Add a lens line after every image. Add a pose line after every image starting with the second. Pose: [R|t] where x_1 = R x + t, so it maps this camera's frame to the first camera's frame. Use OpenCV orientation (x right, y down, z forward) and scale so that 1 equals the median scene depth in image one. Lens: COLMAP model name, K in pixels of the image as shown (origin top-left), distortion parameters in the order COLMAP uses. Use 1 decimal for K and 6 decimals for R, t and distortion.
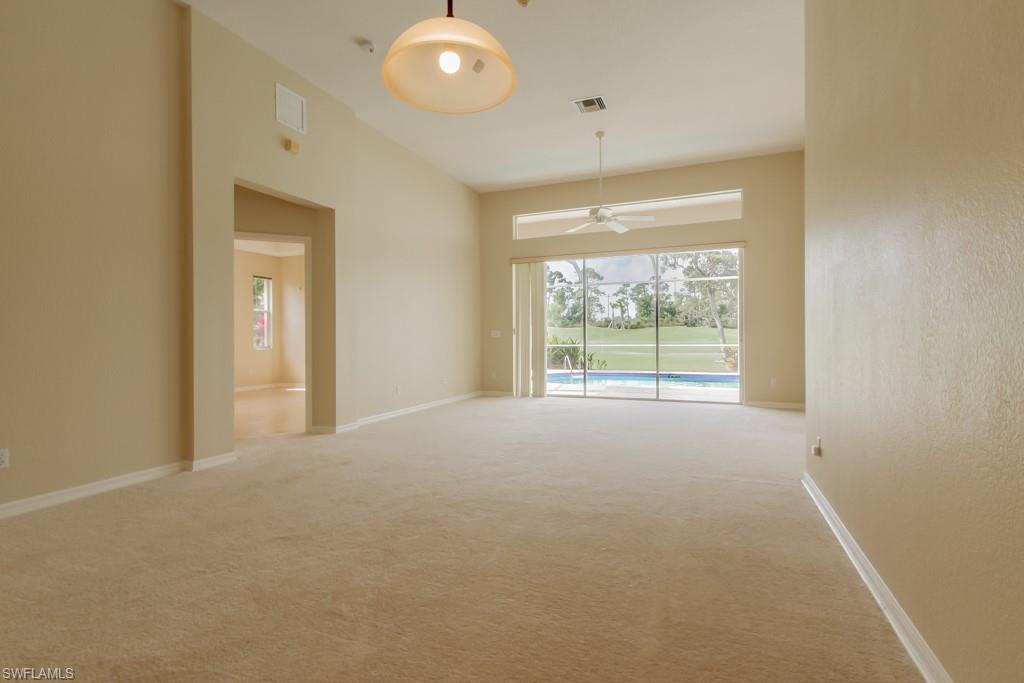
lens RADIAL K [[483.2, 0, 509.1], [0, 483.2, 340.1], [0, 0, 1]] dist [0.002471, -0.000584]
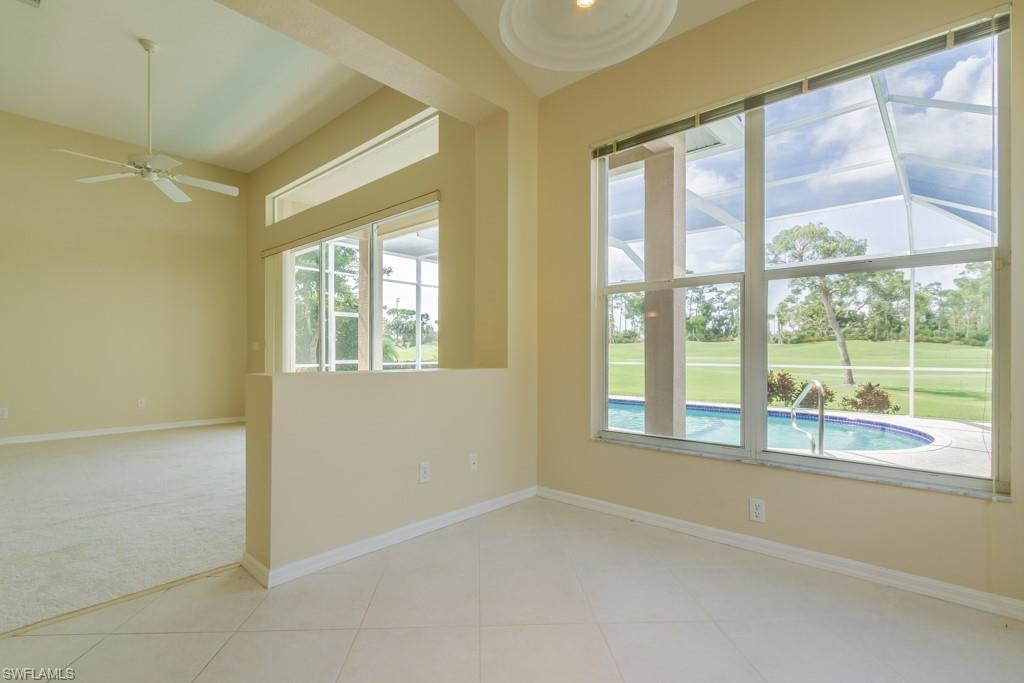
lens RADIAL K [[483.2, 0, 504.7], [0, 483.2, 351.5], [0, 0, 1]] dist [0.002471, -0.000584]
pose [[0.946206, 0.005096, -0.323525, 0.627169], [-0.007239, 0.999959, -0.005421, -0.001980], [0.323484, 0.007471, 0.946204, 0.373225]]
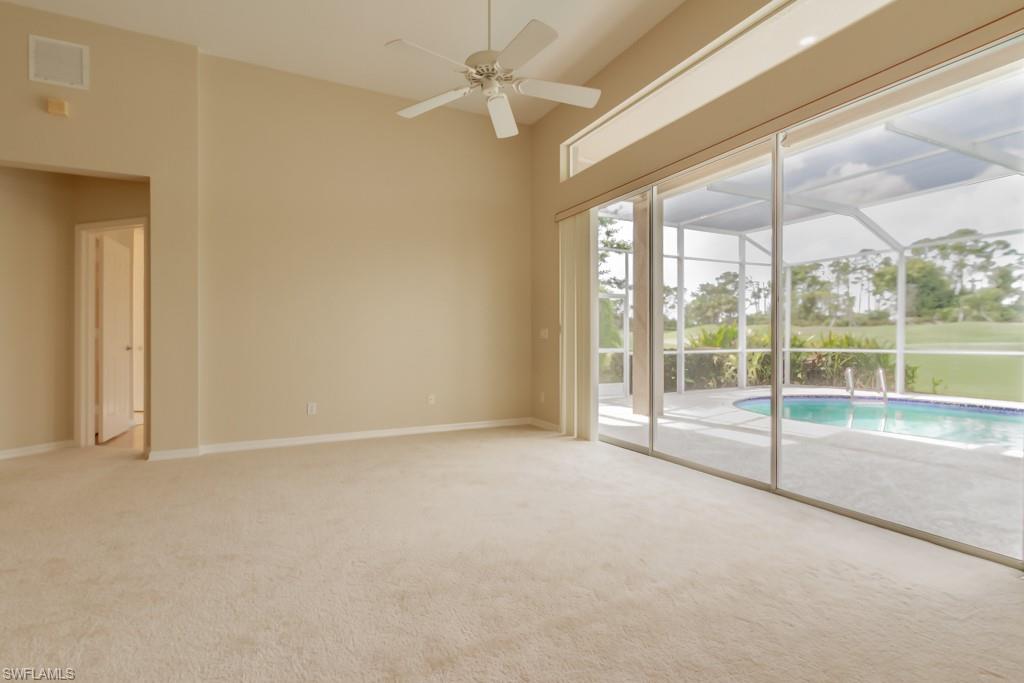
lens RADIAL K [[483.2, 0, 505.3], [0, 483.2, 343.8], [0, 0, 1]] dist [0.002471, -0.000584]
pose [[0.756597, 0.007518, -0.653838, 0.360505], [-0.002322, 0.999958, 0.008810, -0.003474], [0.653878, -0.005147, 0.756583, 0.469252]]
